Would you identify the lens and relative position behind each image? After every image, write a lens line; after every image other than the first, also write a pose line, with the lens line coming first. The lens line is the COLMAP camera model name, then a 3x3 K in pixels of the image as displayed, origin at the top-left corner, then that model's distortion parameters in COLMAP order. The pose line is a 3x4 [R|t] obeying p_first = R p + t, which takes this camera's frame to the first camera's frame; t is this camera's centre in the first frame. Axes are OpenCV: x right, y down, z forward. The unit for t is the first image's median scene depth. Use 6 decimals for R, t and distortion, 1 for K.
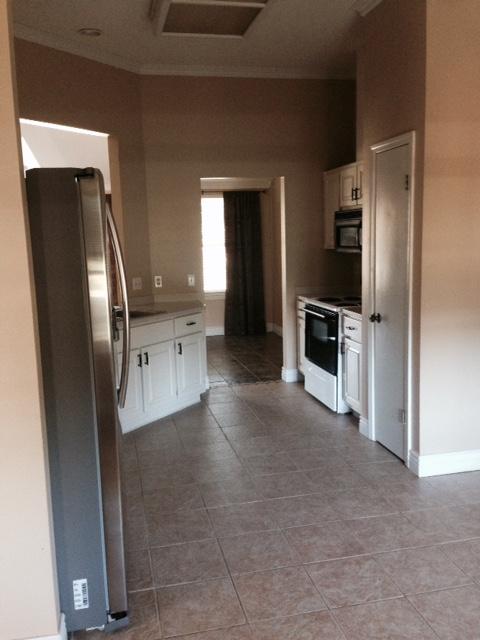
lens RADIAL K [[591.0, 0, 240.0], [0, 591.0, 320.0], [0, 0, 1]] dist [0.109125, -0.217862]
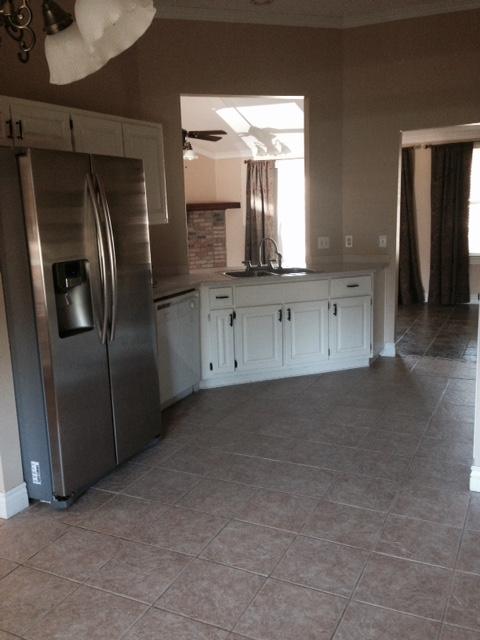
lens RADIAL K [[591.0, 0, 240.0], [0, 591.0, 320.0], [0, 0, 1]] dist [0.109125, -0.217862]
pose [[0.784960, 0.129916, -0.605771, 0.535815], [-0.082760, 0.990992, 0.105292, -0.037406], [0.613994, -0.032517, 0.788641, 0.146487]]
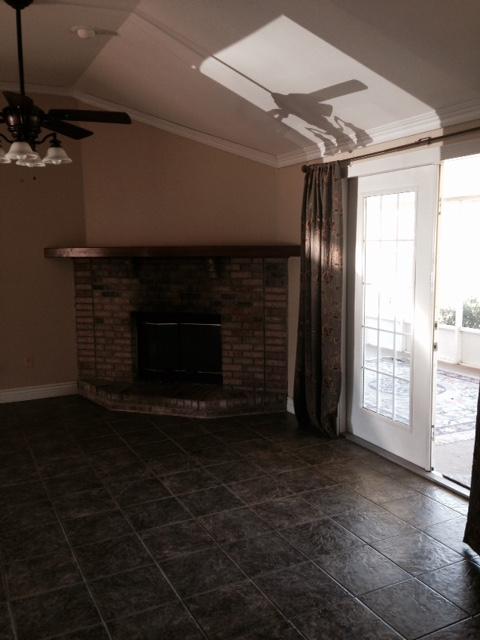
lens RADIAL K [[594.9, 0, 240.0], [0, 594.9, 320.0], [0, 0, 1]] dist [-0.002106, -0.217881]
pose [[0.240767, 0.143723, -0.959883, 0.324531], [-0.141499, 0.983607, 0.111783, -0.163179], [0.960213, 0.108909, 0.257157, 1.149215]]
